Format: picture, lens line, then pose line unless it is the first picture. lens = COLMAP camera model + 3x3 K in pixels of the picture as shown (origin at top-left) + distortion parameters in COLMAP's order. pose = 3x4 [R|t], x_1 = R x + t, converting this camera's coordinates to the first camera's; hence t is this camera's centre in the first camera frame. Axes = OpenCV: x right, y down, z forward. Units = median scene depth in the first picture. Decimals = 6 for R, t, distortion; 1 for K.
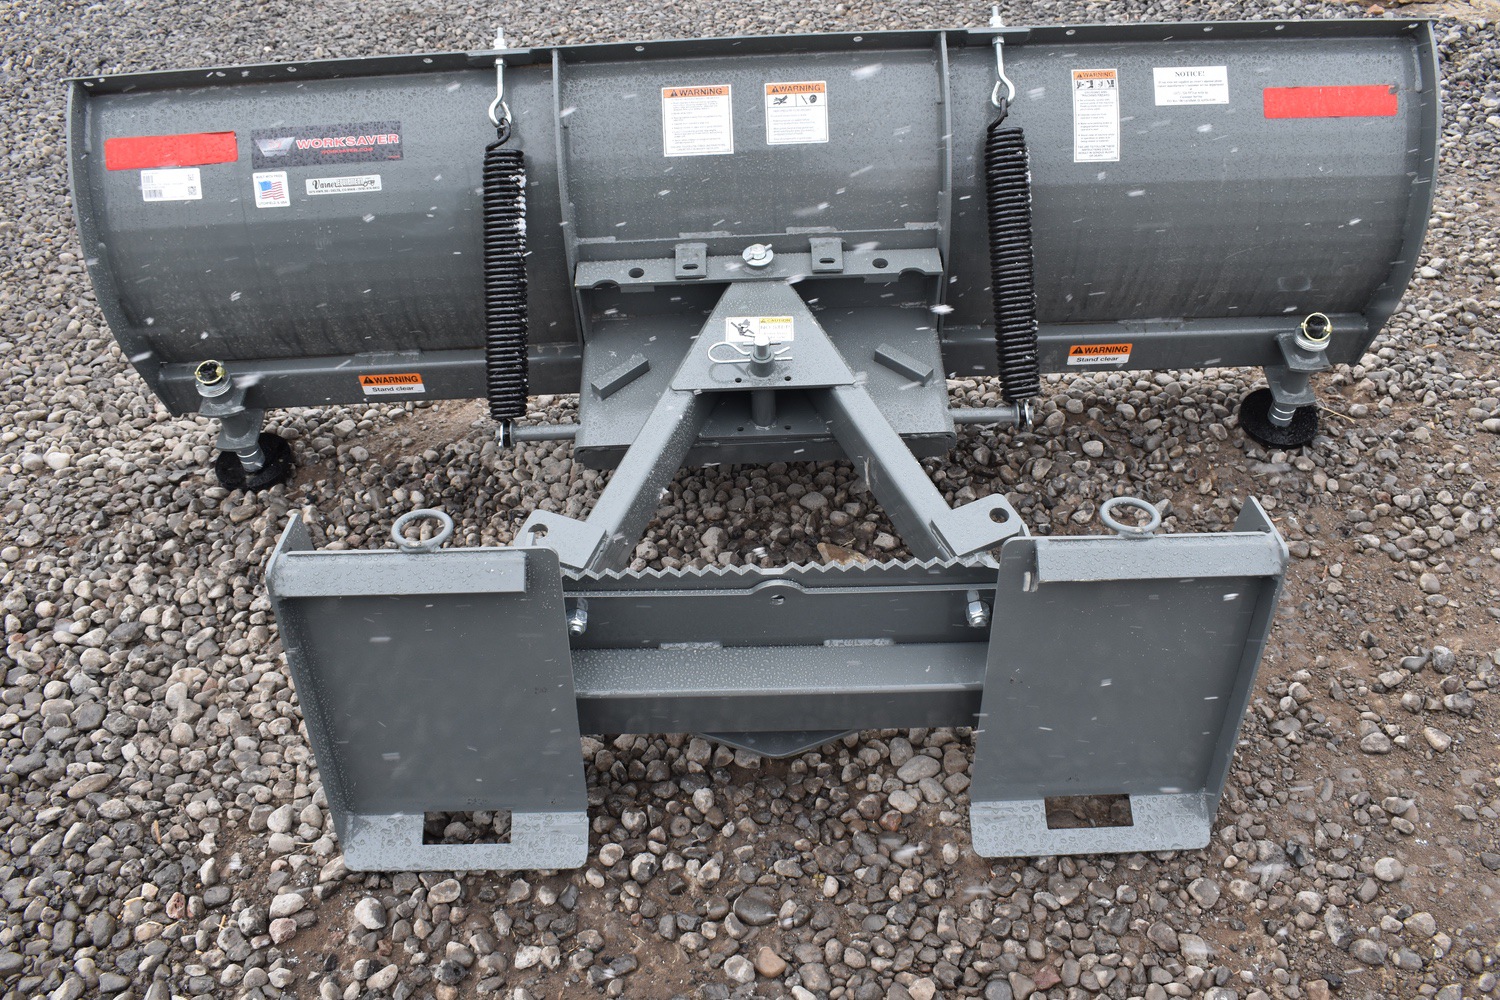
lens RADIAL K [[1366.7, 0, 750.0], [0, 1366.7, 500.0], [0, 0, 1]] dist [-0.086786, 0.016692]
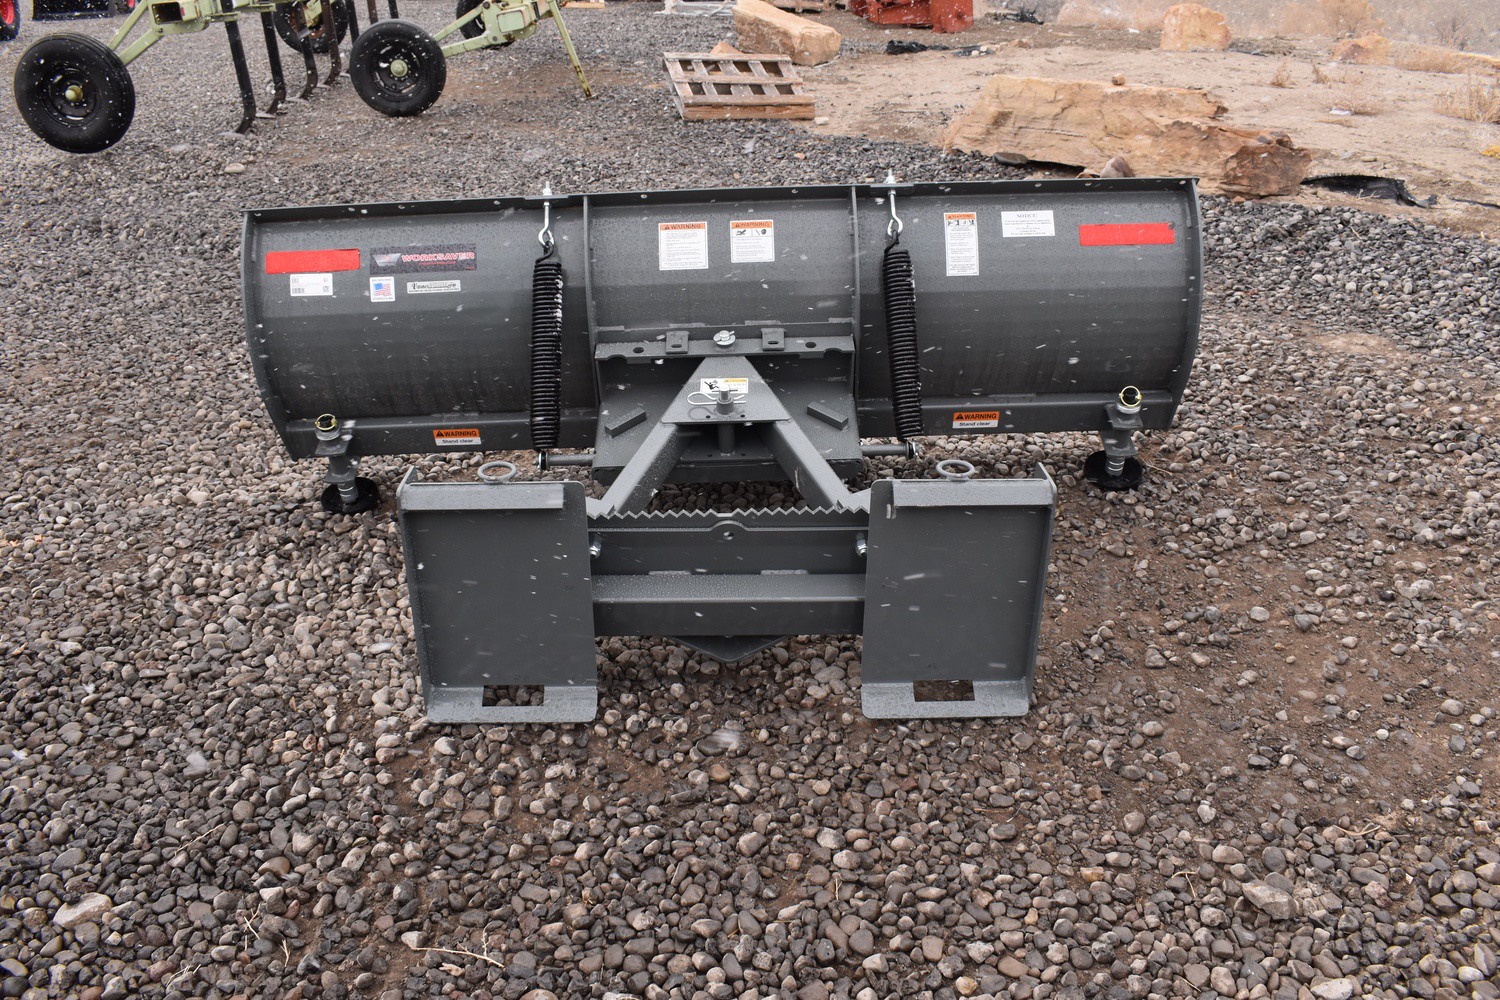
lens RADIAL K [[1366.7, 0, 750.0], [0, 1366.7, 500.0], [0, 0, 1]] dist [-0.086786, 0.016692]
pose [[0.999957, 0.009196, 0.000886, 0.033807], [-0.008941, 0.987449, -0.157684, 0.216867], [-0.002325, 0.157670, 0.987489, -0.388155]]
